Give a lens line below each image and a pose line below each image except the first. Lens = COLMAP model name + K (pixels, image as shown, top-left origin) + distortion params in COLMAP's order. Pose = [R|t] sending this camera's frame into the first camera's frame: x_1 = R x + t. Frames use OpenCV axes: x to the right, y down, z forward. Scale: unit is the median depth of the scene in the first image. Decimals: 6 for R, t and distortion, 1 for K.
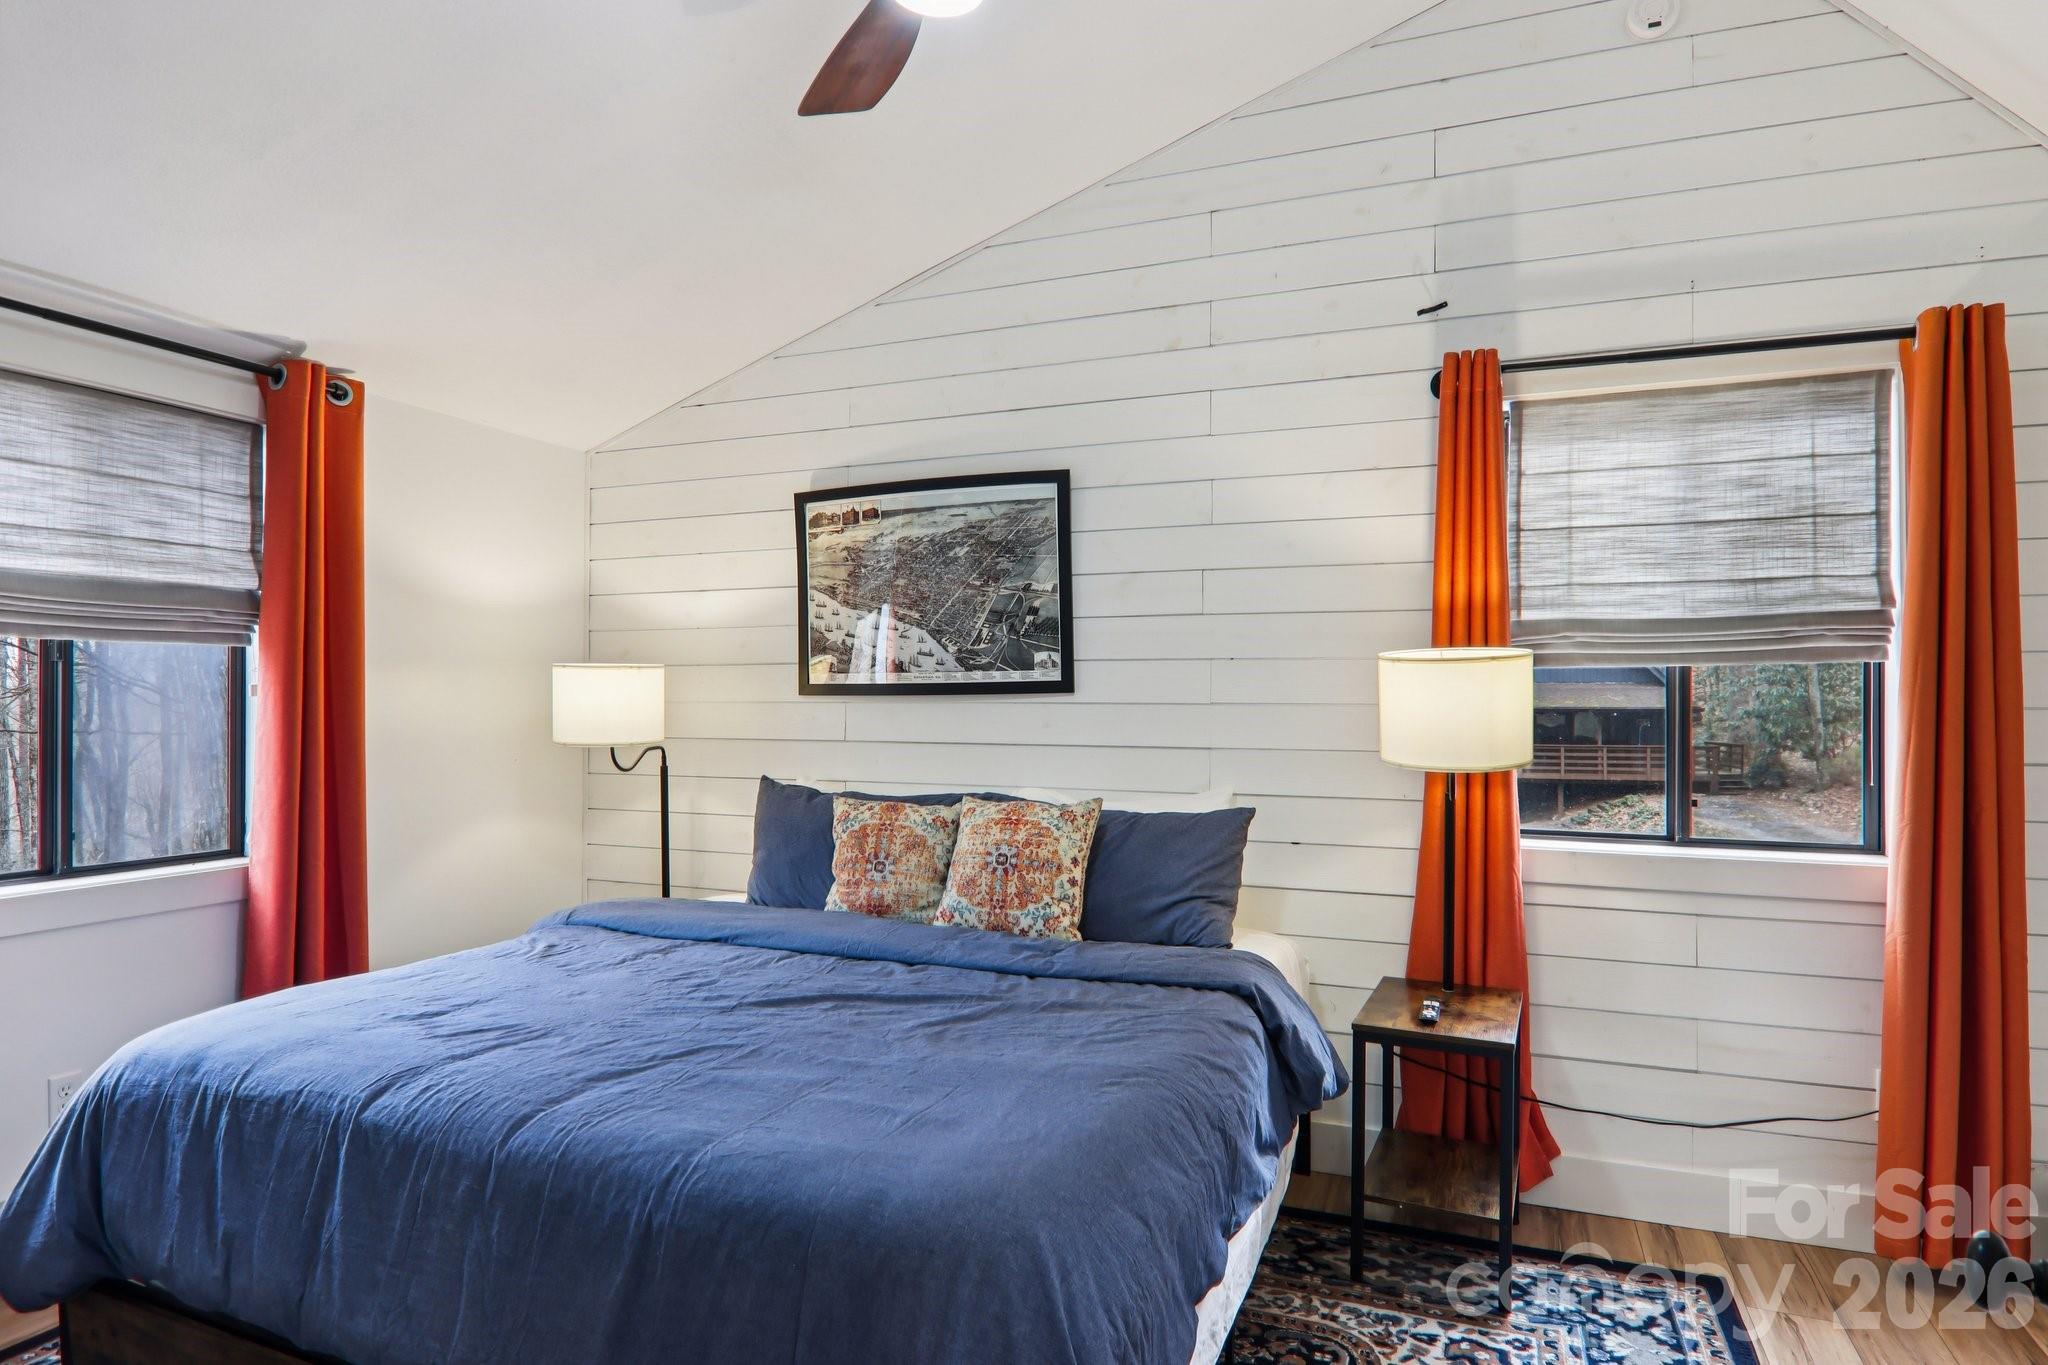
lens RADIAL K [[1135.3, 0, 1022.9], [0, 1135.3, 691.6], [0, 0, 1]] dist [0.001317, -0.017906]
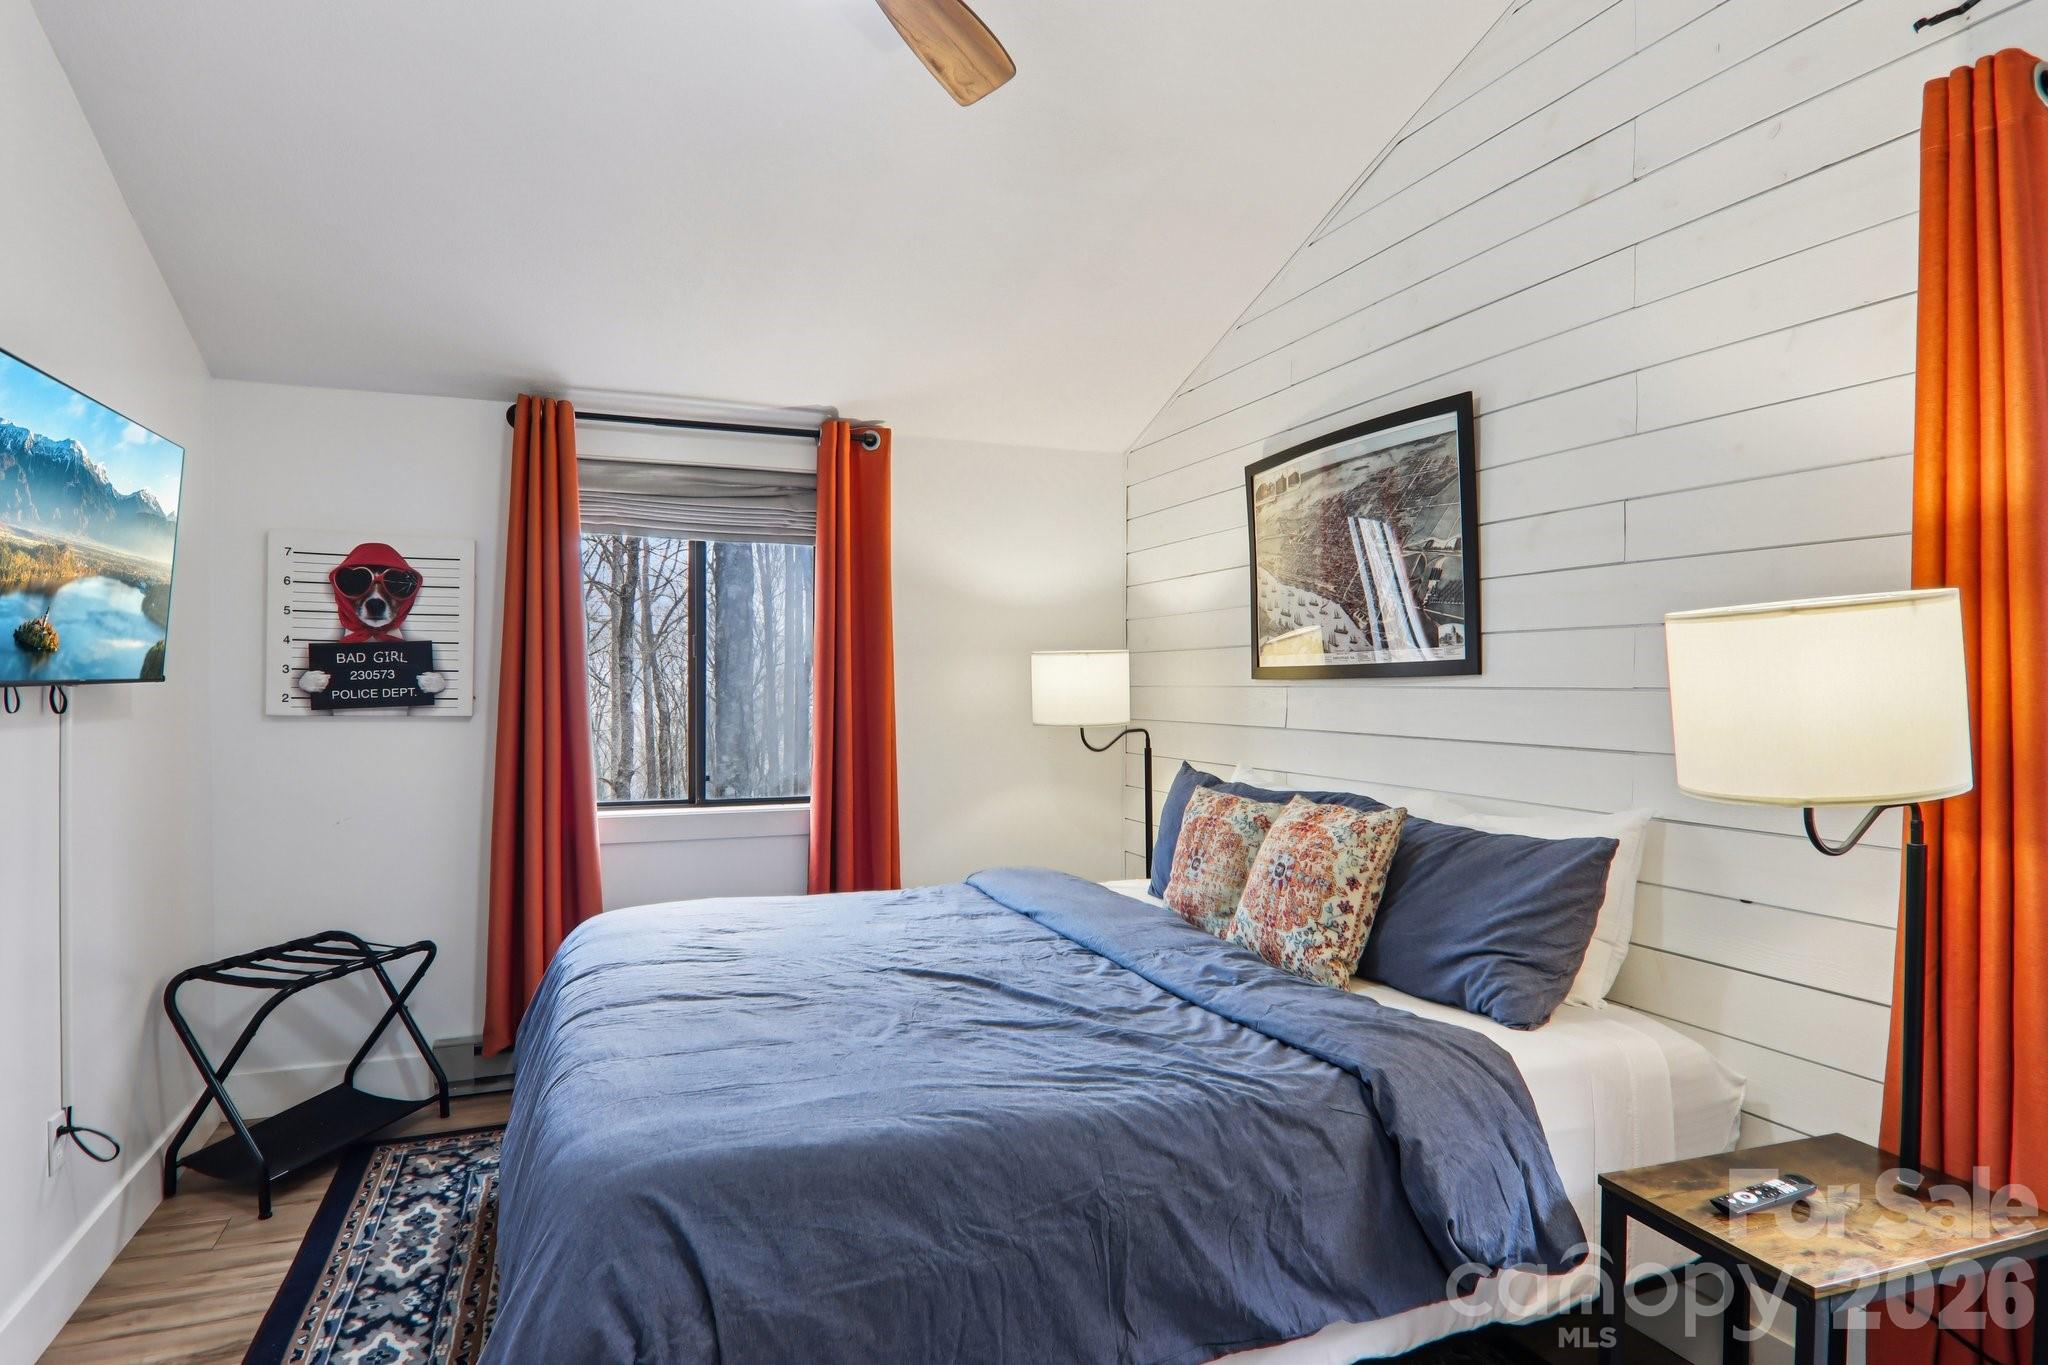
lens RADIAL K [[1143.0, 0, 1031.2], [0, 1143.0, 688.9], [0, 0, 1]] dist [0.004081, -0.018602]
pose [[0.690171, 0.002160, -0.723643, 0.404928], [0.006013, 0.999944, 0.008720, 0.002133], [0.723621, -0.010370, 0.690119, 0.229885]]
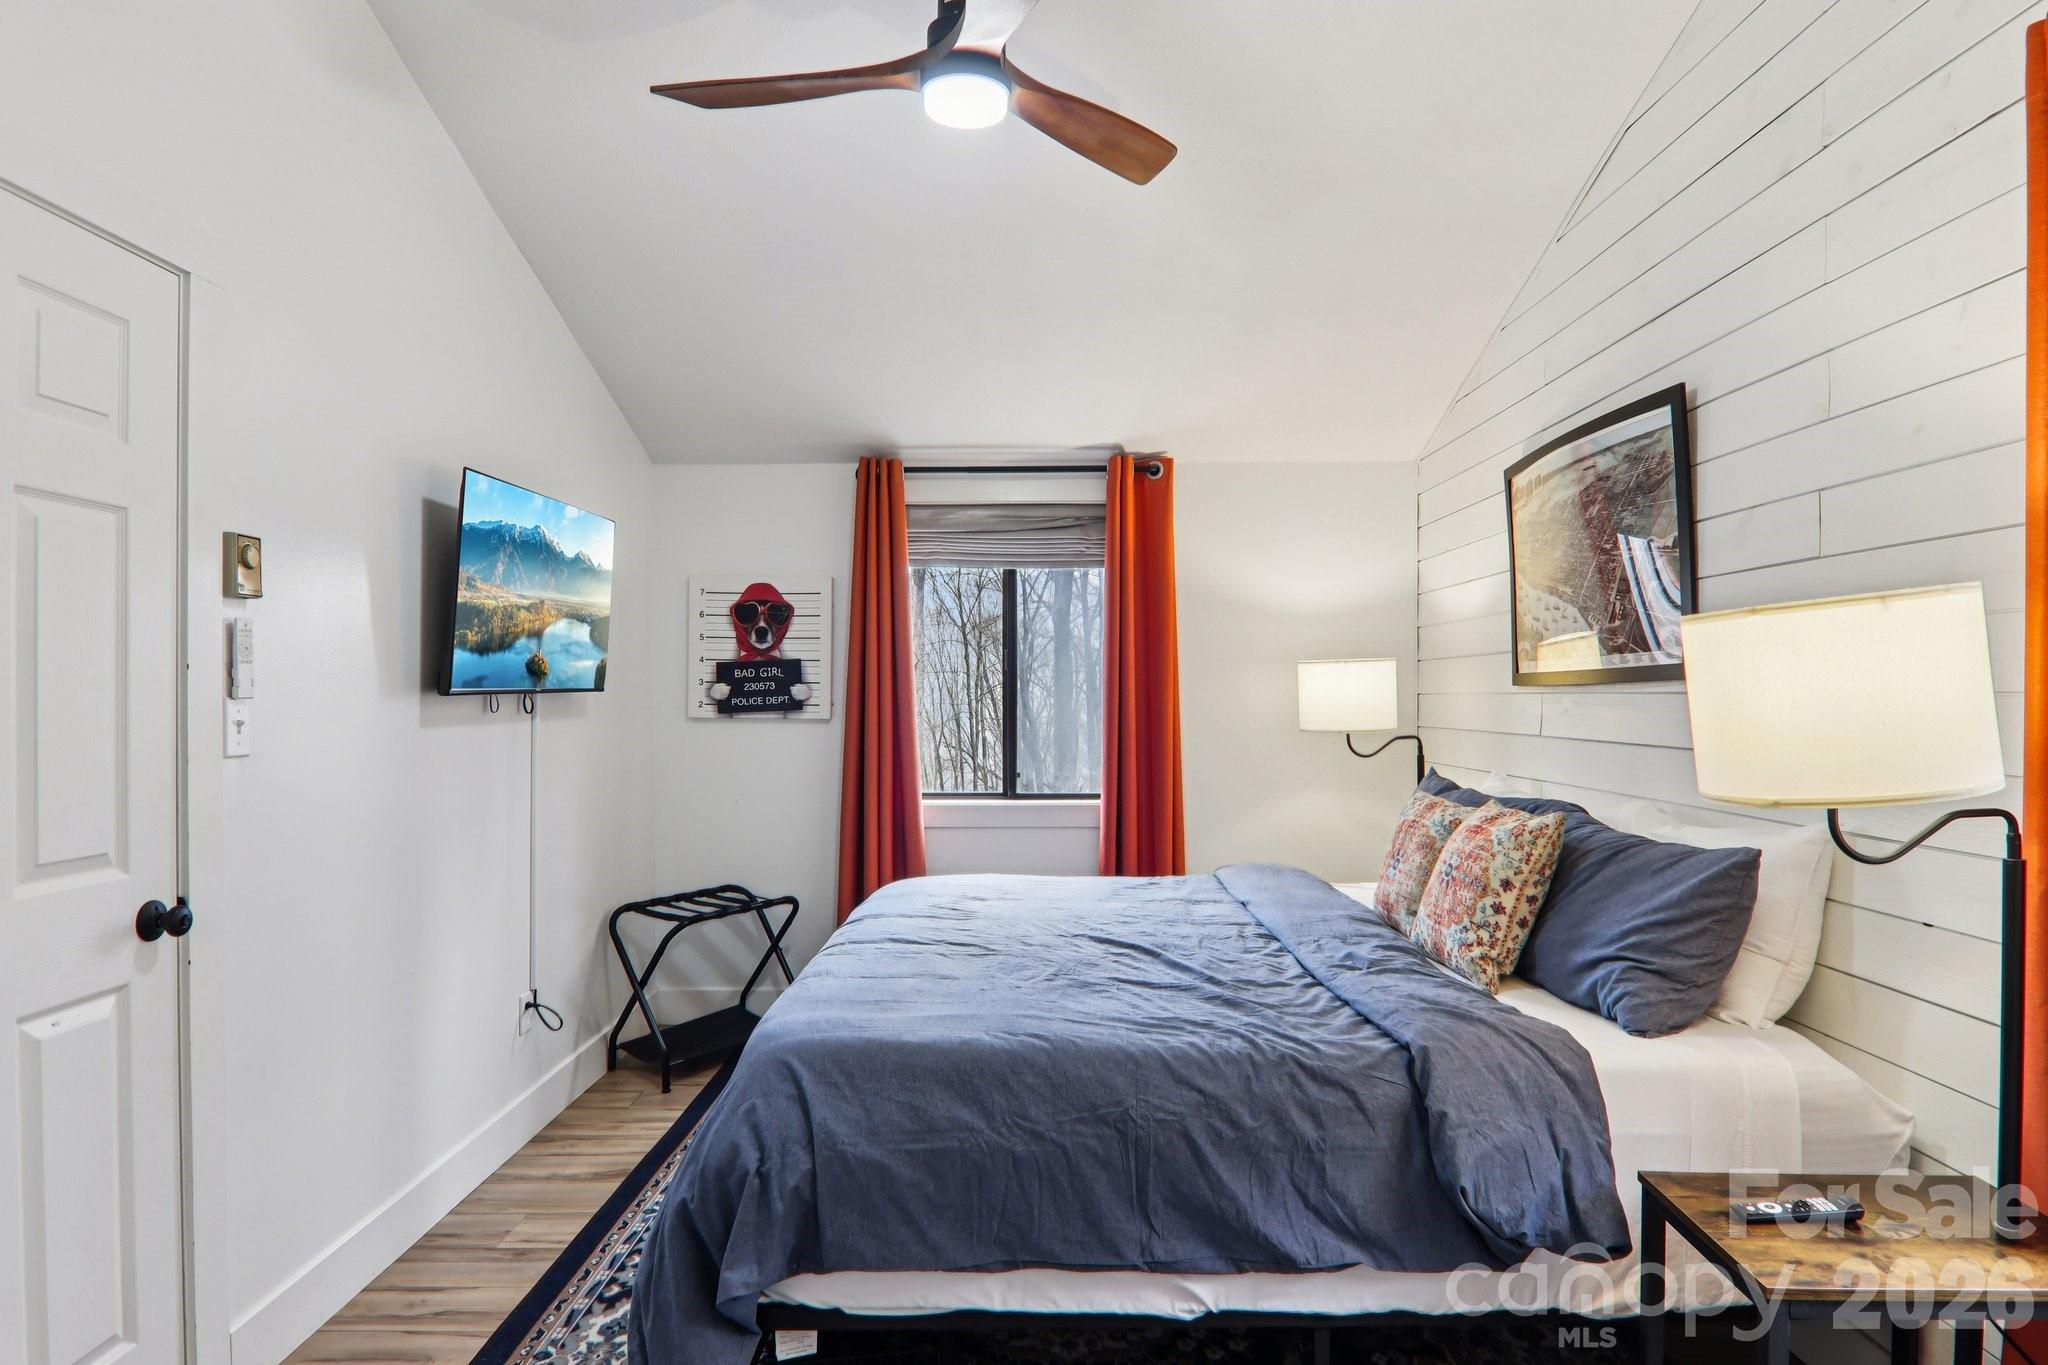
lens RADIAL K [[1140.4, 0, 1030.5], [0, 1140.4, 697.8], [0, 0, 1]] dist [0.007370, -0.021627]
pose [[0.368606, -0.000066, -0.929586, 0.583521], [0.009774, 0.999945, 0.003804, 0.006269], [0.929534, -0.010488, 0.368586, 0.317053]]
